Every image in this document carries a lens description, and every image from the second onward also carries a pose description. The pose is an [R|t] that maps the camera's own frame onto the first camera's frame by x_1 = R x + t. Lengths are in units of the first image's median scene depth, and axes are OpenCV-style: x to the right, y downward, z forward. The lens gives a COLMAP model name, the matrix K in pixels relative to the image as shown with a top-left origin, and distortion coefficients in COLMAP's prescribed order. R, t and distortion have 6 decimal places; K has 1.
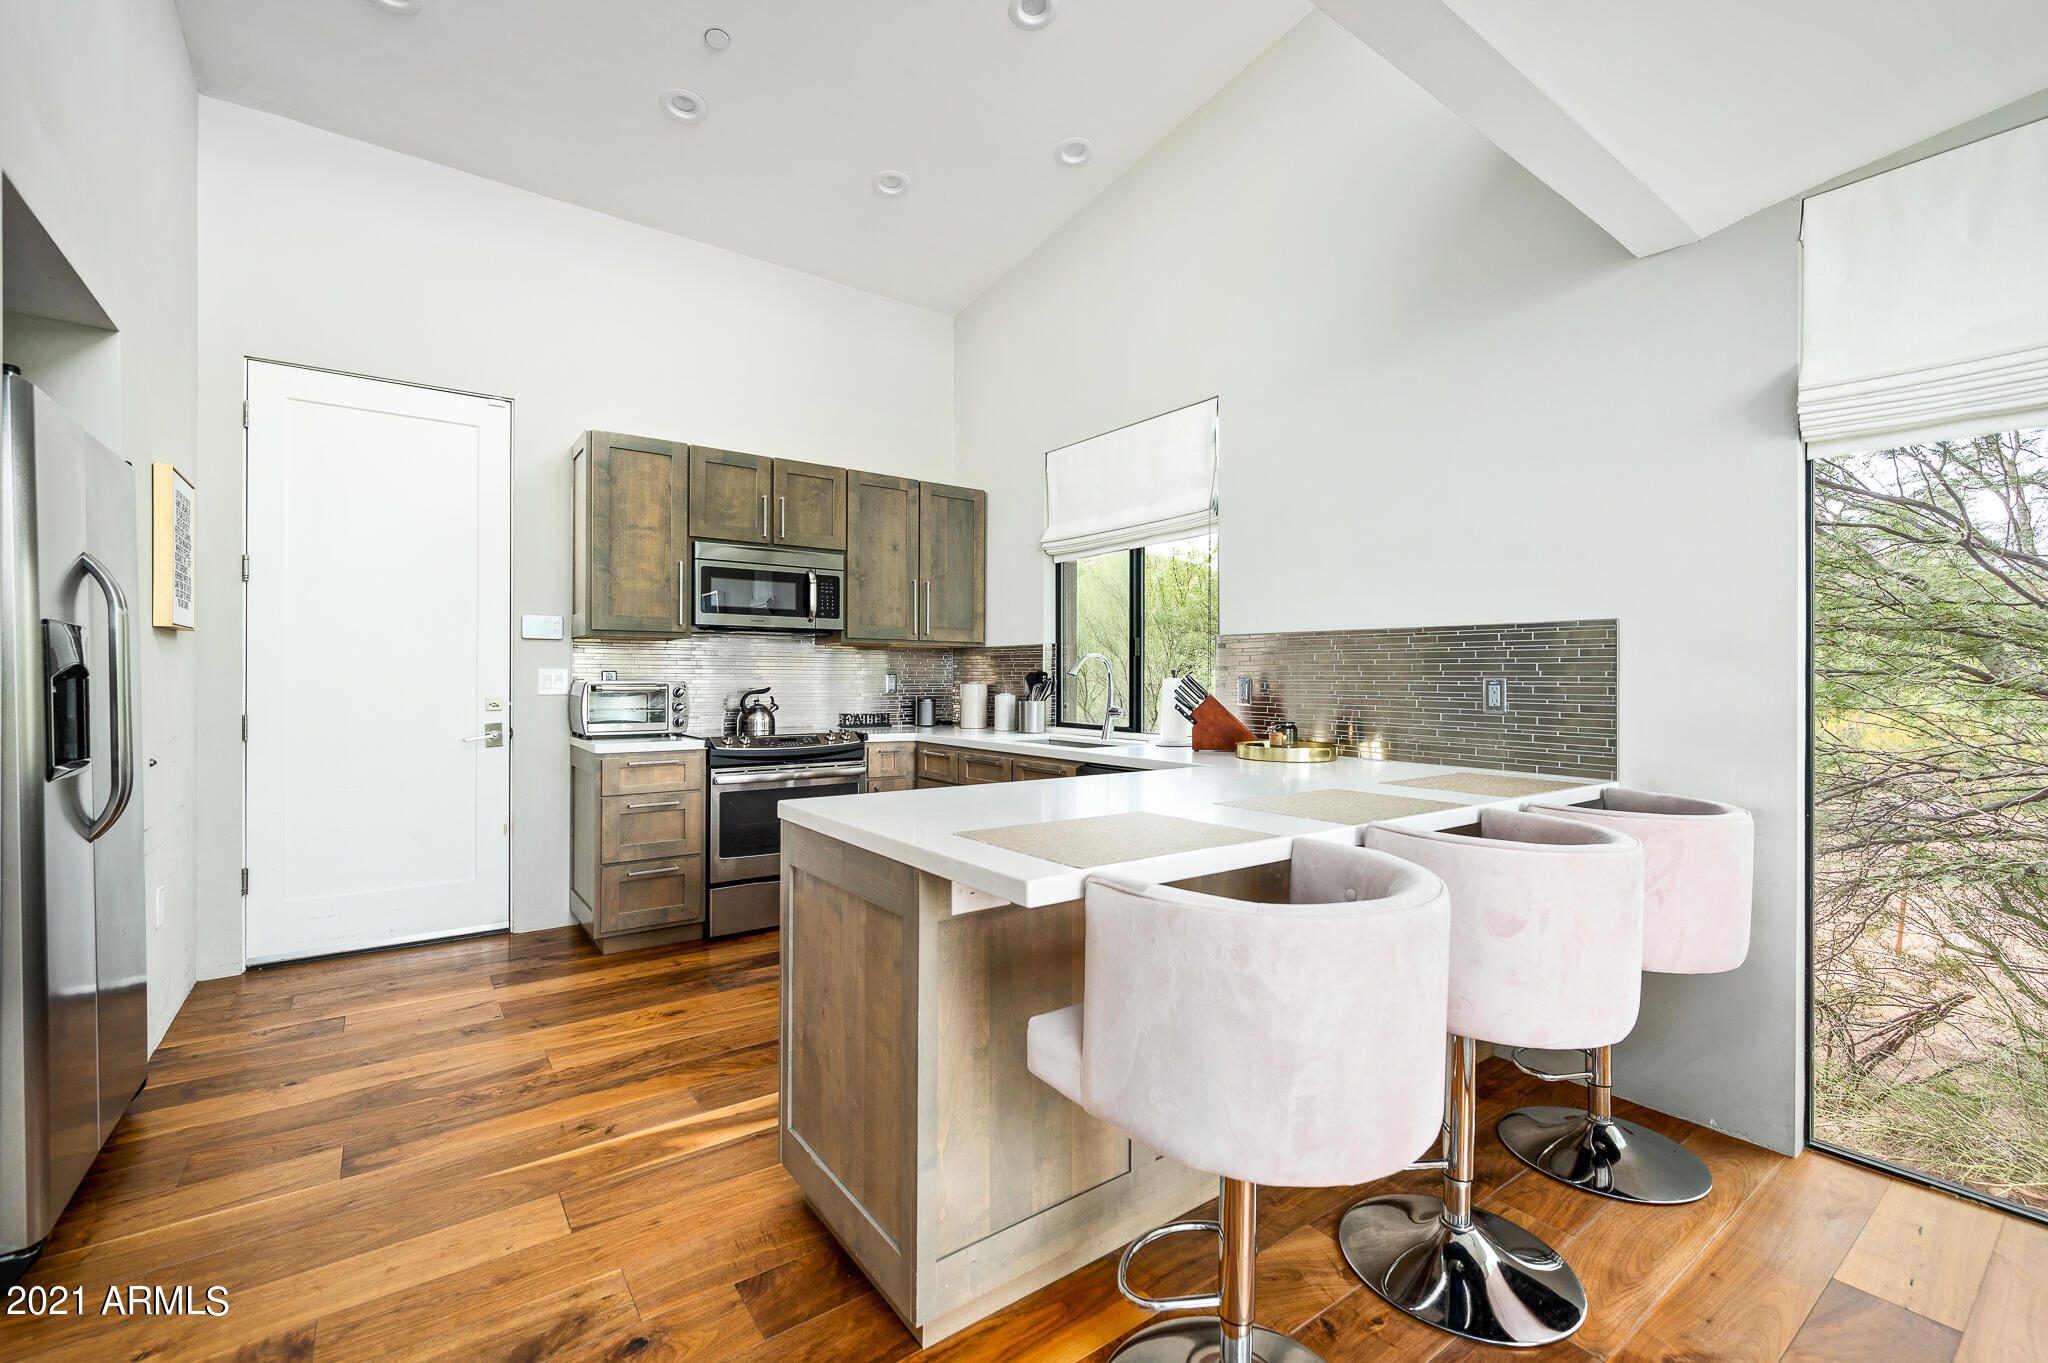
lens RADIAL K [[866.4, 0, 1024.0], [0, 866.4, 681.5], [0, 0, 1]] dist [0.000390, 0.000032]
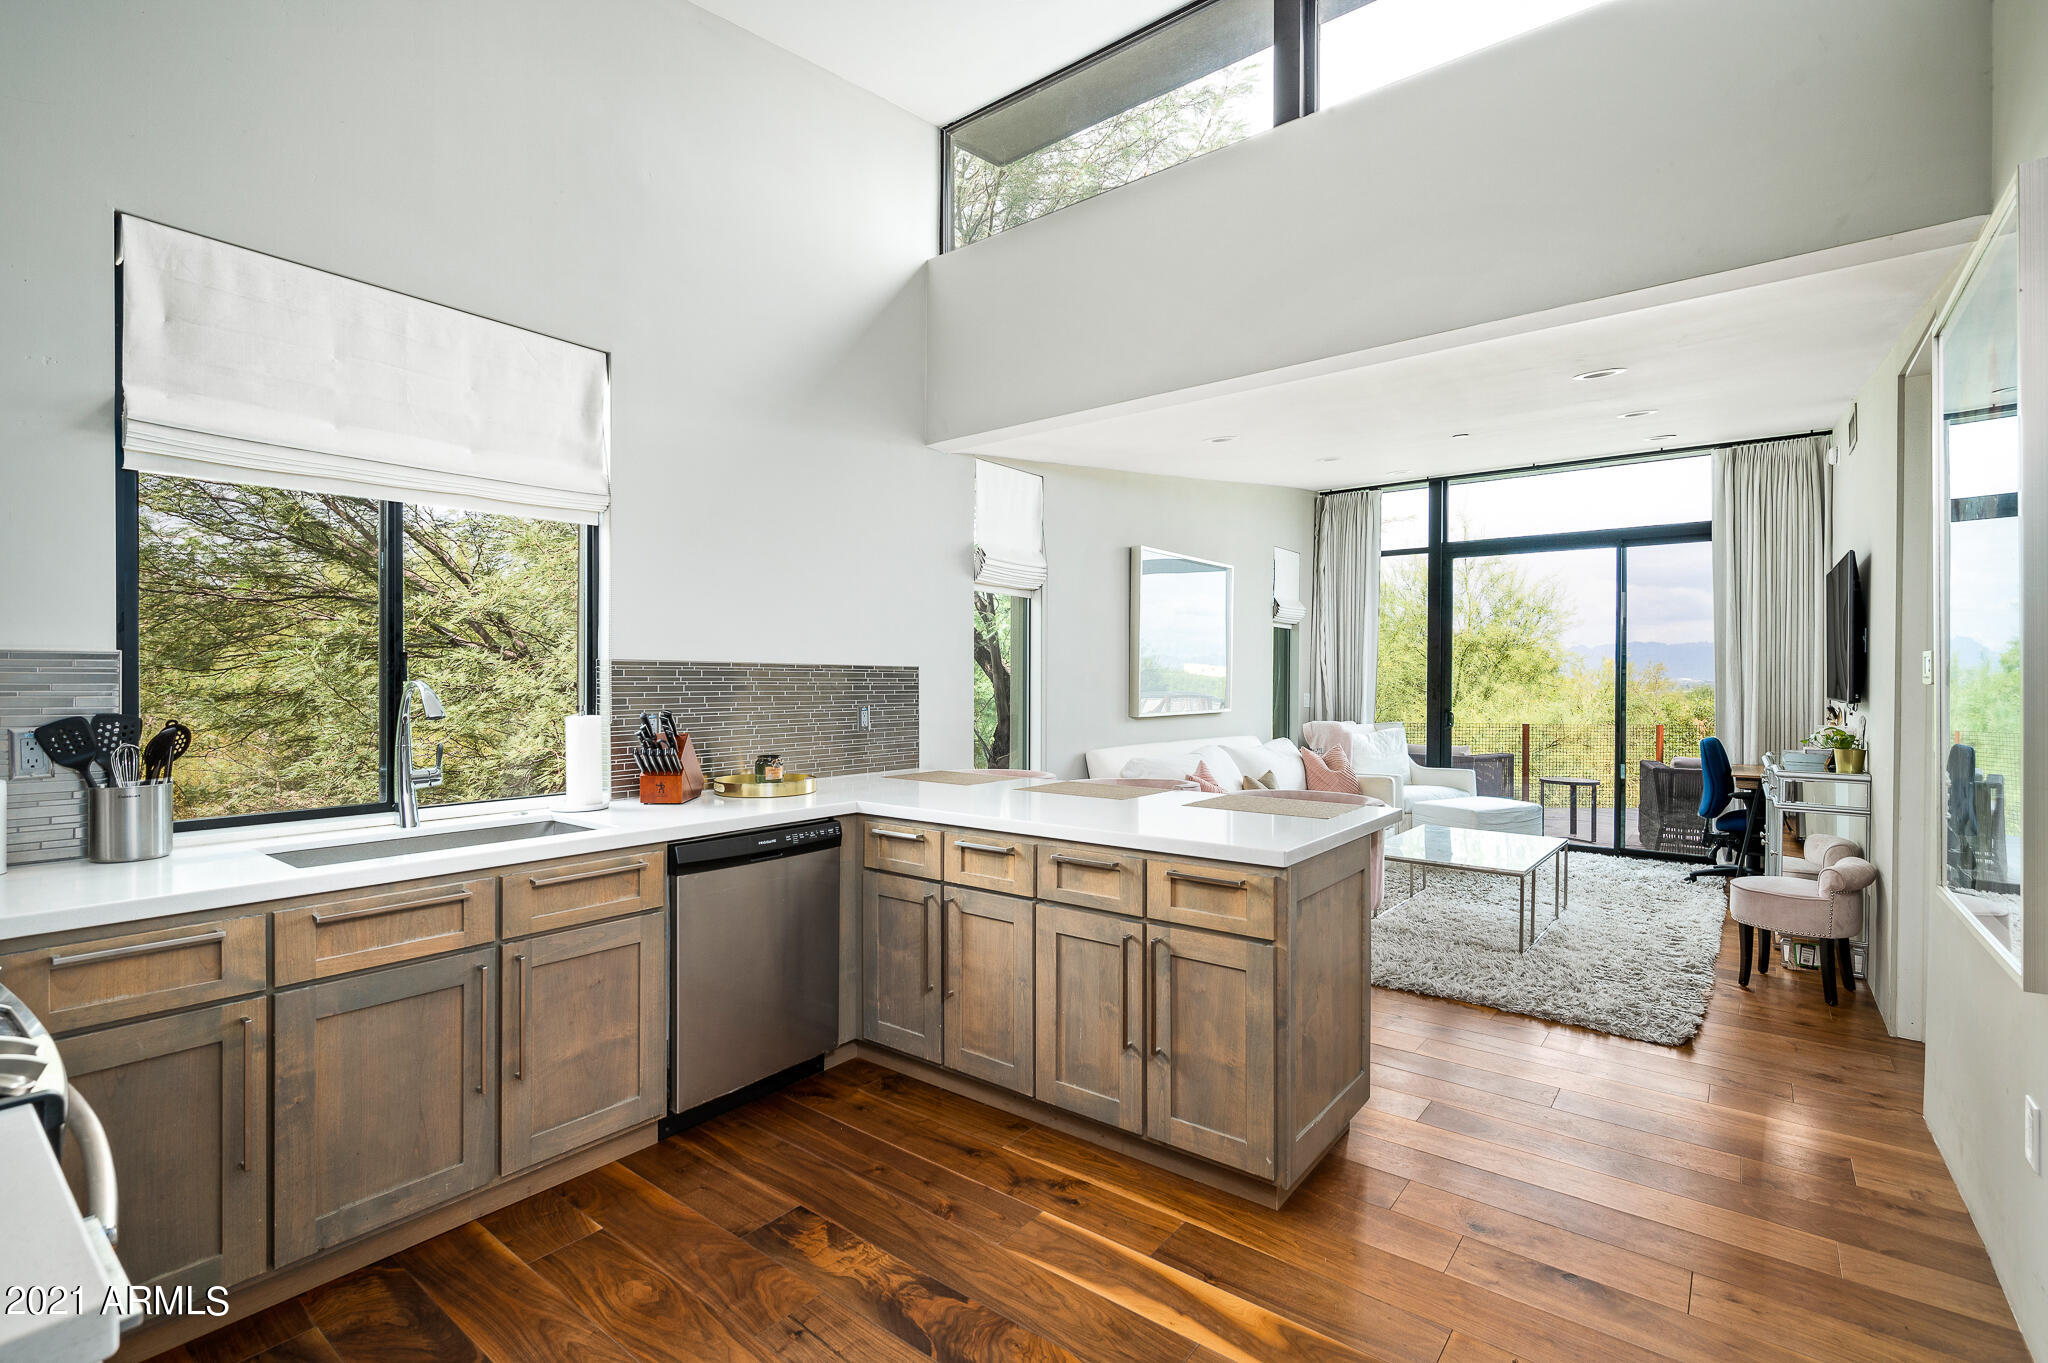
lens RADIAL K [[931.4, 0, 1024.0], [0, 931.4, 681.5], [0, 0, 1]] dist [0.001199, 0.000045]
pose [[-0.267486, -0.005408, 0.963546, -0.947039], [0.000270, 0.999984, 0.005687, -0.051148], [-0.963562, 0.001781, -0.267481, 1.189269]]
